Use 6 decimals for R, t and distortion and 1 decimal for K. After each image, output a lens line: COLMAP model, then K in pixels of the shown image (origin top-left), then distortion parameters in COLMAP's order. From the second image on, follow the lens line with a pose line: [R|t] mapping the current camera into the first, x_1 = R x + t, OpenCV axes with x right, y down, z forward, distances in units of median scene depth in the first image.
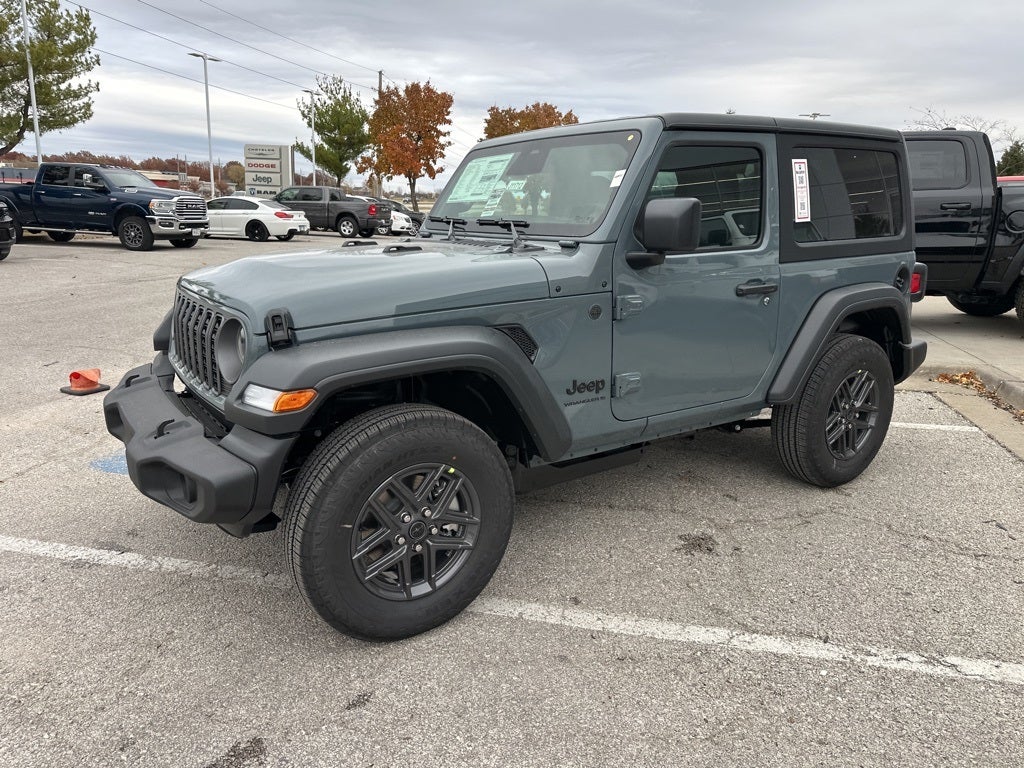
lens RADIAL K [[720.5, 0, 507.6], [0, 720.5, 388.5], [0, 0, 1]] dist [0.031597, -0.036012]
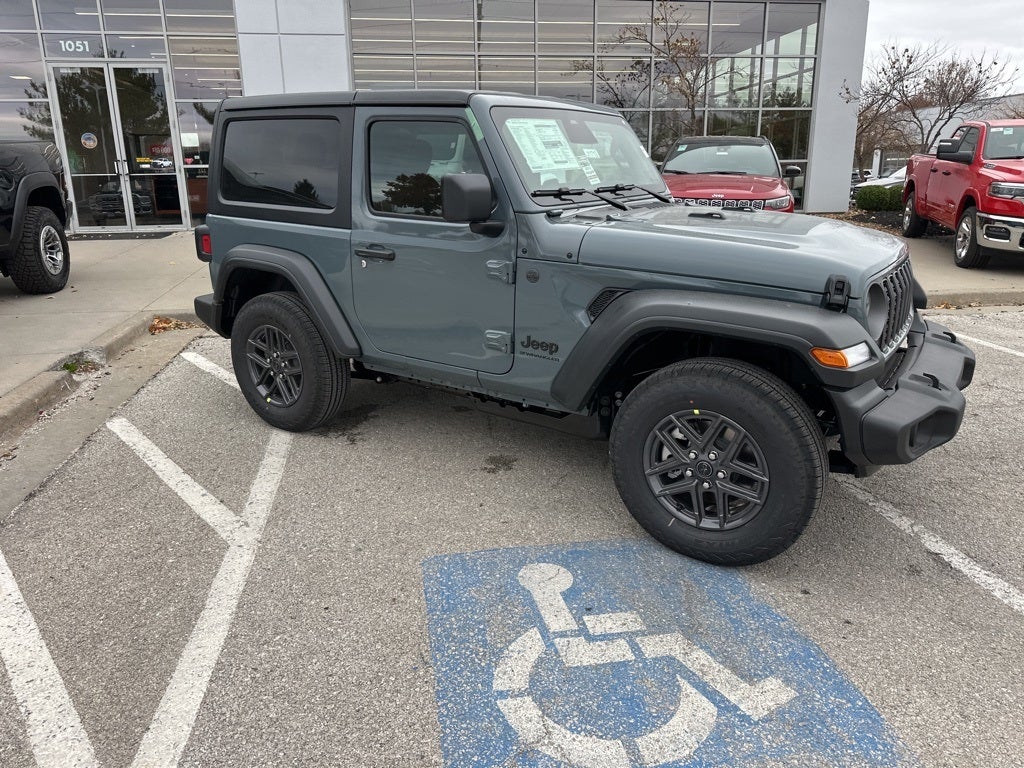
lens RADIAL K [[720.5, 0, 510.4], [0, 720.5, 379.0], [0, 0, 1]] dist [0.031597, -0.036012]
pose [[-0.371484, -0.276689, 0.886252, -0.961563], [0.225798, 0.898977, 0.375308, -0.399111], [-0.900564, 0.339535, -0.271479, 1.471803]]
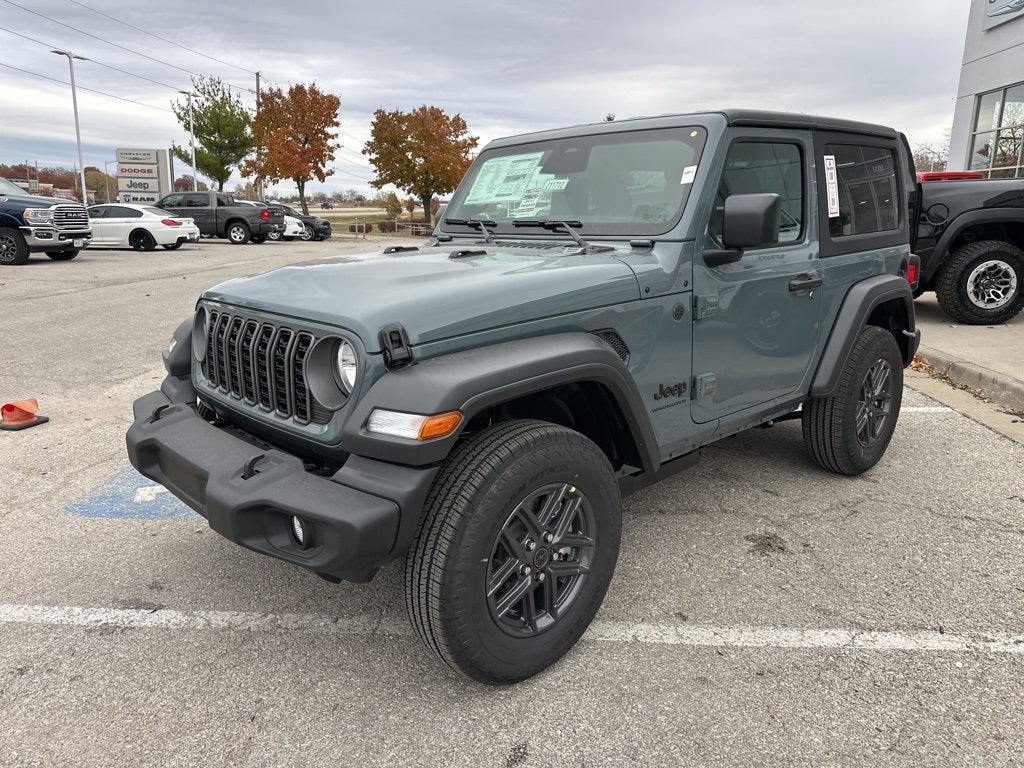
lens RADIAL K [[720.5, 0, 508.3], [0, 720.5, 377.1], [0, 0, 1]] dist [0.031597, -0.036012]
pose [[0.987248, -0.051641, 0.150583, -0.201980], [0.054396, 0.998418, -0.014231, -0.015095], [-0.149610, 0.022241, 0.988495, 0.064460]]
